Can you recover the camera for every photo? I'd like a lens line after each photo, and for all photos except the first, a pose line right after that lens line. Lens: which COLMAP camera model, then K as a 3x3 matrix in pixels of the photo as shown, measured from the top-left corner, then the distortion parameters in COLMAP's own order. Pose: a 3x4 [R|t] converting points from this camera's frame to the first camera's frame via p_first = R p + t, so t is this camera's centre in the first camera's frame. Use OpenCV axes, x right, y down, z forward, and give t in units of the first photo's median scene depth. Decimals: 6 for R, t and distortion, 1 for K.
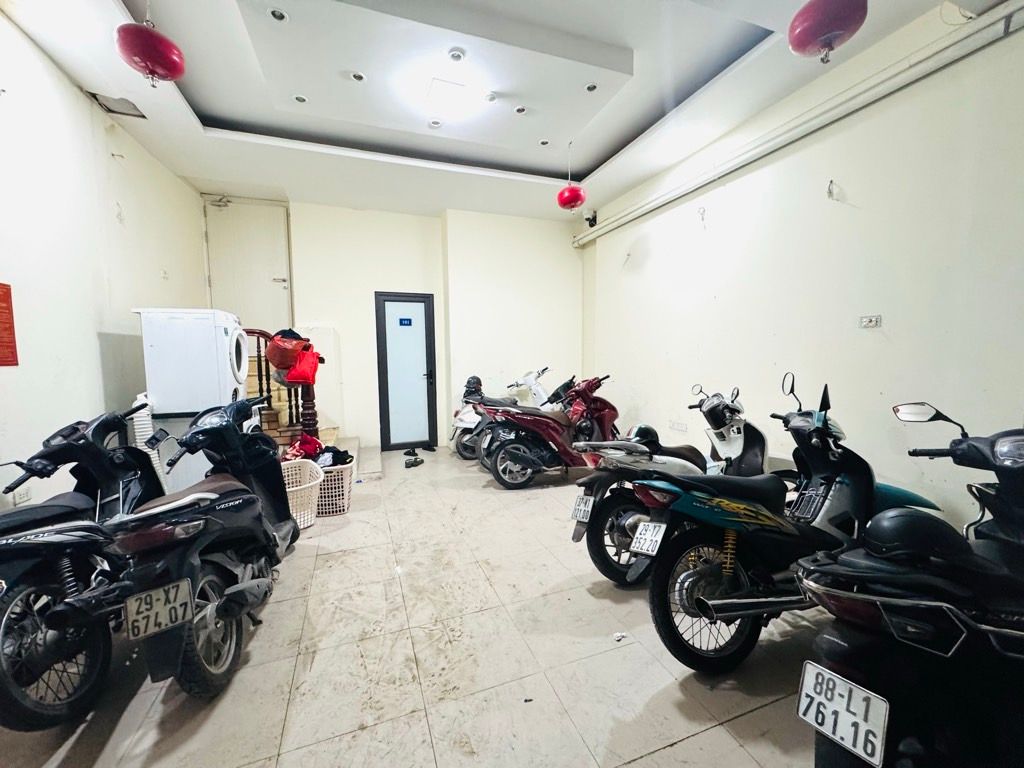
lens RADIAL K [[405.3, 0, 512.0], [0, 405.3, 384.0], [0, 0, 1]] dist [-0.010261, -0.000013]
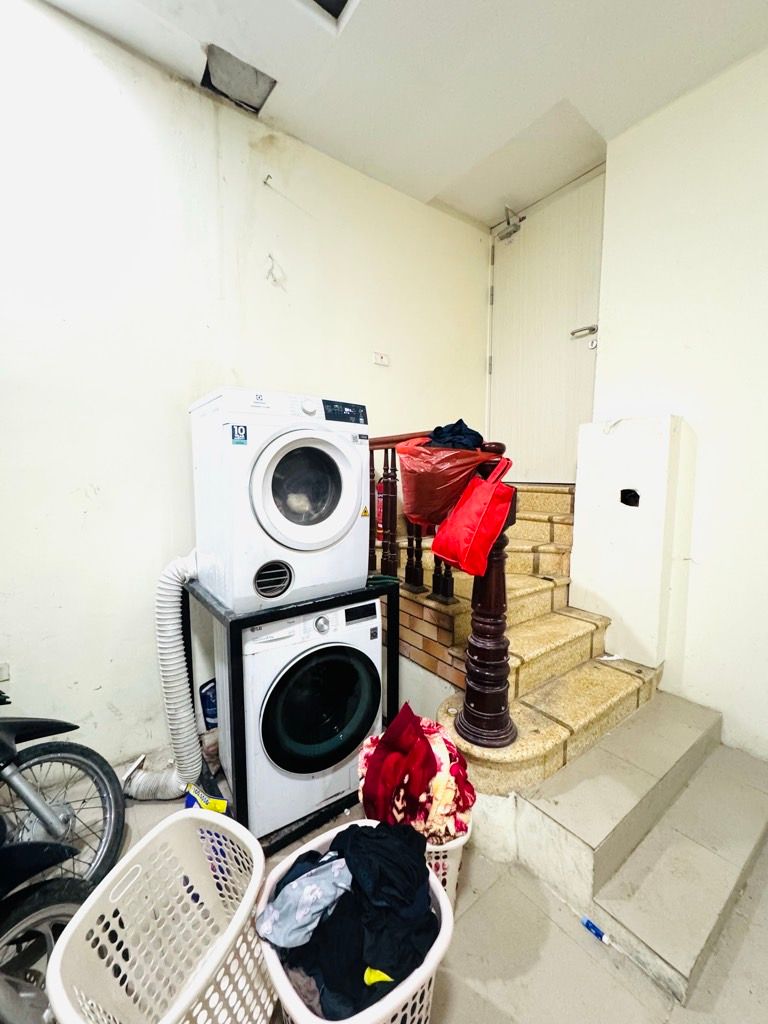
lens RADIAL K [[405.3, 0, 384.0], [0, 405.3, 512.0], [0, 0, 1]] dist [-0.010261, -0.000013]
pose [[0.286969, 0.104806, -0.952189, -0.185625], [-0.074769, 0.993415, 0.086810, -0.074372], [0.955018, 0.046282, 0.292915, 0.791125]]
